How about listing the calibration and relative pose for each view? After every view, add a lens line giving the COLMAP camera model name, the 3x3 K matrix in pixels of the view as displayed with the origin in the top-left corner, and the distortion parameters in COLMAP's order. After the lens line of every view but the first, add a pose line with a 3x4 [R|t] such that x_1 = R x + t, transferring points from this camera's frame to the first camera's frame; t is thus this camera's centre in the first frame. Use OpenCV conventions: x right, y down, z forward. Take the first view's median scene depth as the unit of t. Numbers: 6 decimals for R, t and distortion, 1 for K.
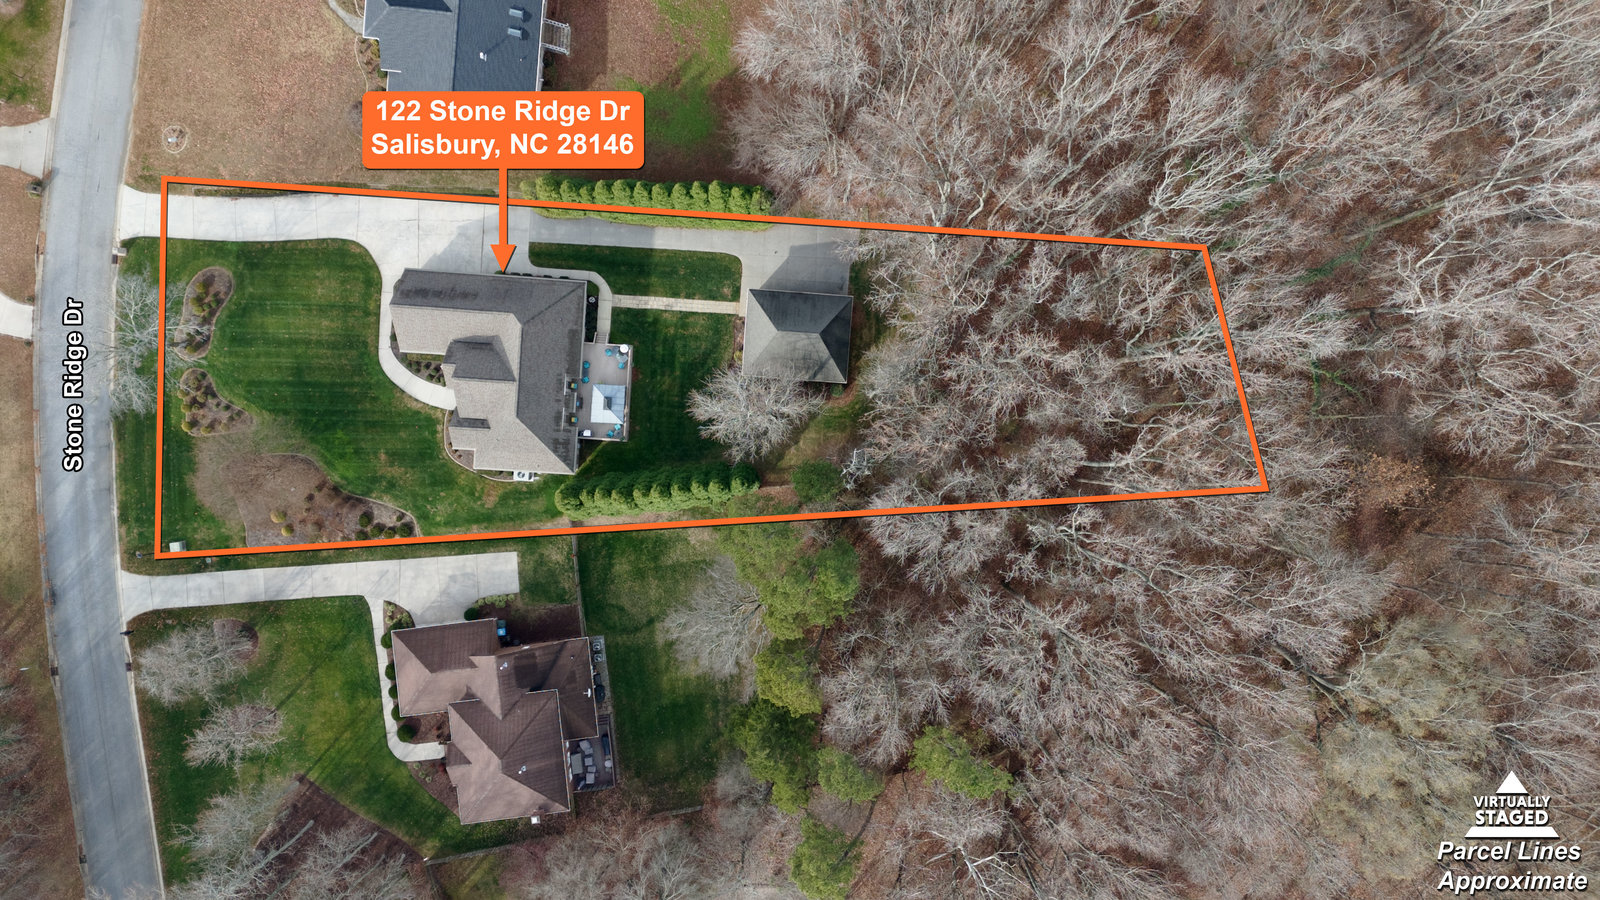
lens RADIAL K [[1214.4, 0, 797.8], [0, 1214.4, 449.0], [0, 0, 1]] dist [0.077739, -0.073422]
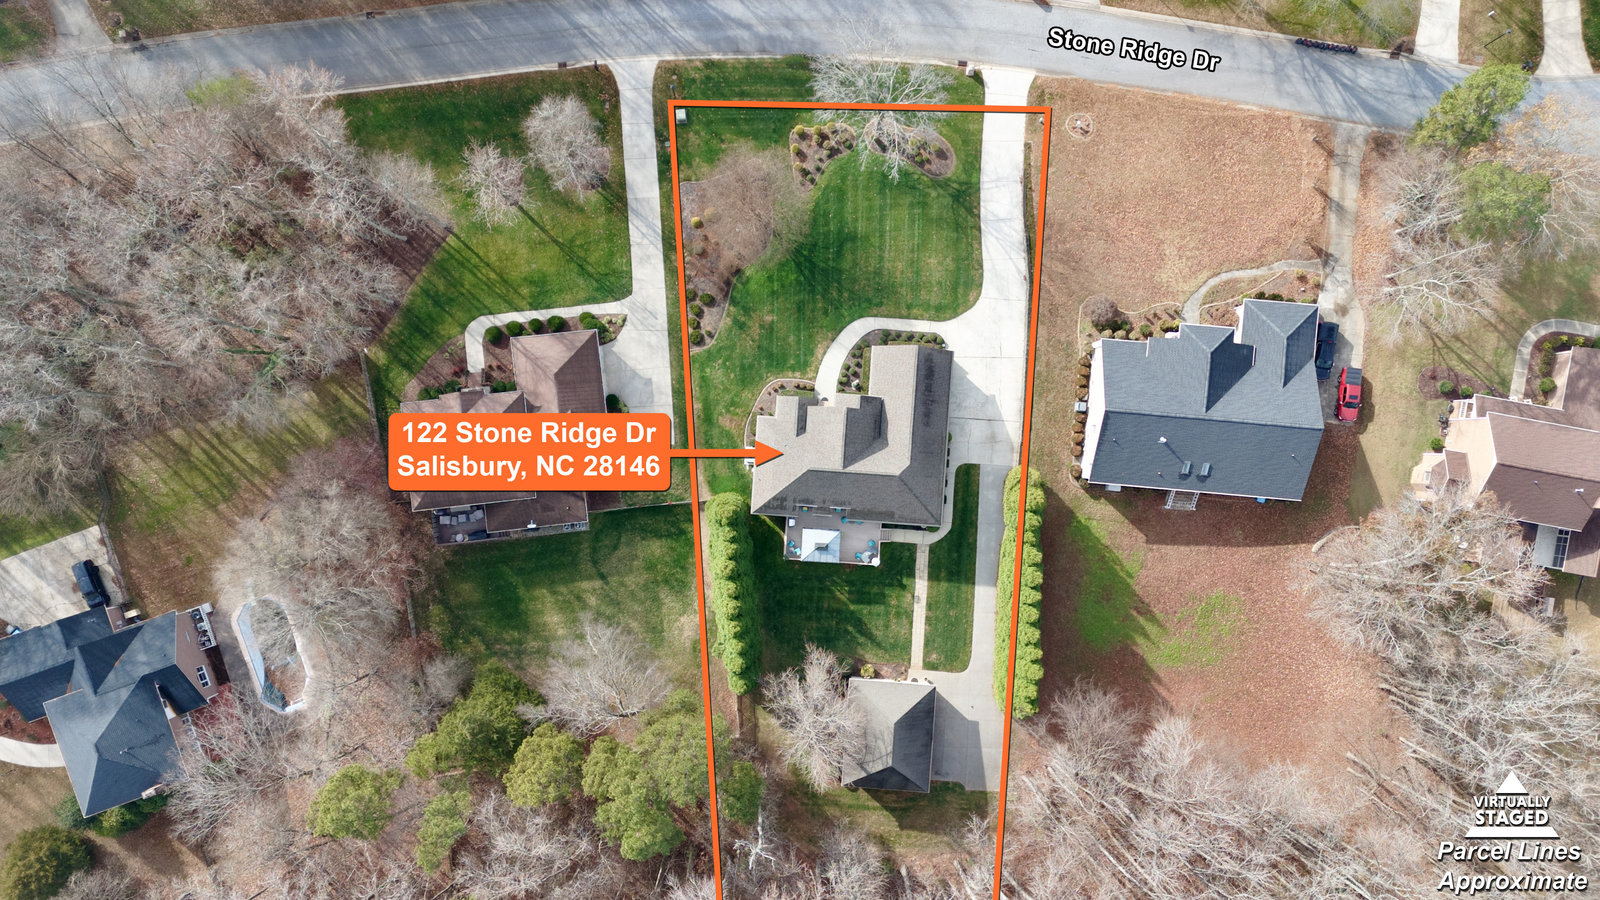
lens RADIAL K [[1214.4, 0, 802.7], [0, 1214.4, 448.8], [0, 0, 1]] dist [0.077739, -0.073422]
pose [[-0.002971, 0.999747, -0.022297, -0.208813], [-0.999626, -0.003576, -0.027127, 0.005592], [-0.027200, 0.022208, 0.999383, -0.004031]]
